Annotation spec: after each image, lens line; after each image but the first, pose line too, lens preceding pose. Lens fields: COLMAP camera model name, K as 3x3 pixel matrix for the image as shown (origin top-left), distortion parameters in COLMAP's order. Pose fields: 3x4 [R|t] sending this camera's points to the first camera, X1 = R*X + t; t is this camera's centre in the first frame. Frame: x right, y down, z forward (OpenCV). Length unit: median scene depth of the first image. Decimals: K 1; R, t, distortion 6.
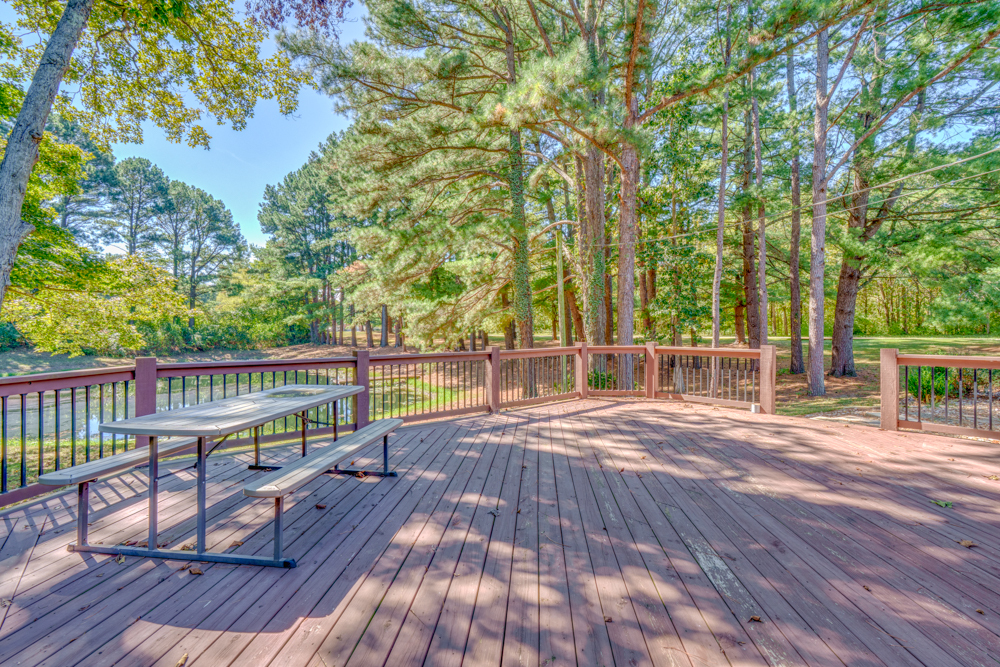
lens RADIAL K [[435.2, 0, 500.0], [0, 435.2, 333.5], [0, 0, 1]] dist [-0.001930, -0.000312]
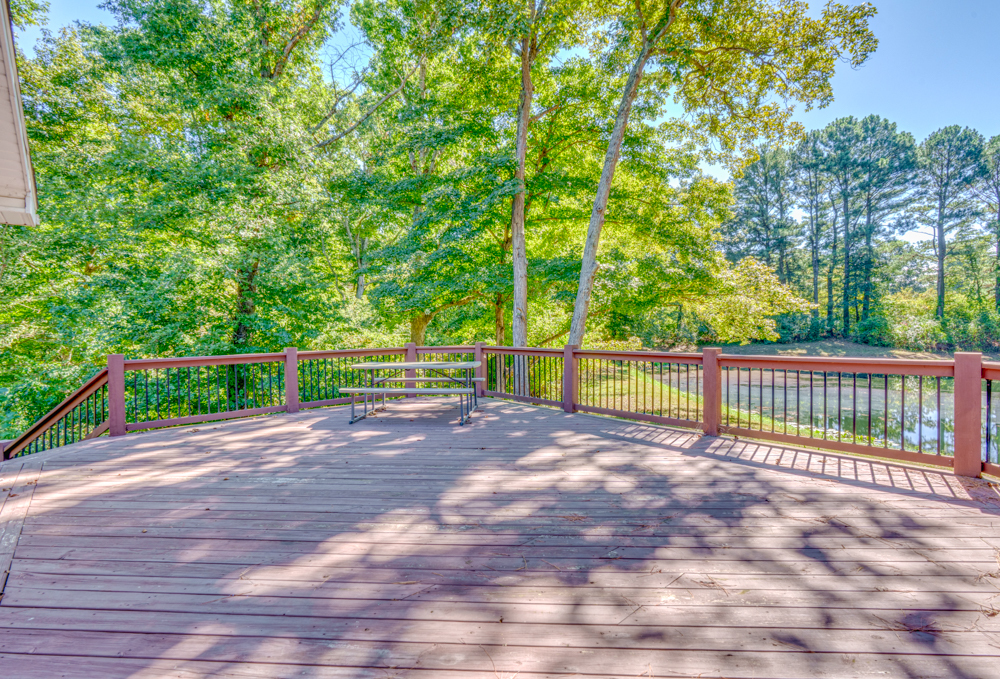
lens RADIAL K [[447.6, 0, 500.0], [0, 447.6, 339.5], [0, 0, 1]] dist [0.001403, 0.000135]
pose [[0.070022, 0.035561, -0.996911, 0.334986], [-0.003875, 0.999367, 0.035377, -0.006265], [0.997538, 0.001386, 0.070115, 0.262280]]
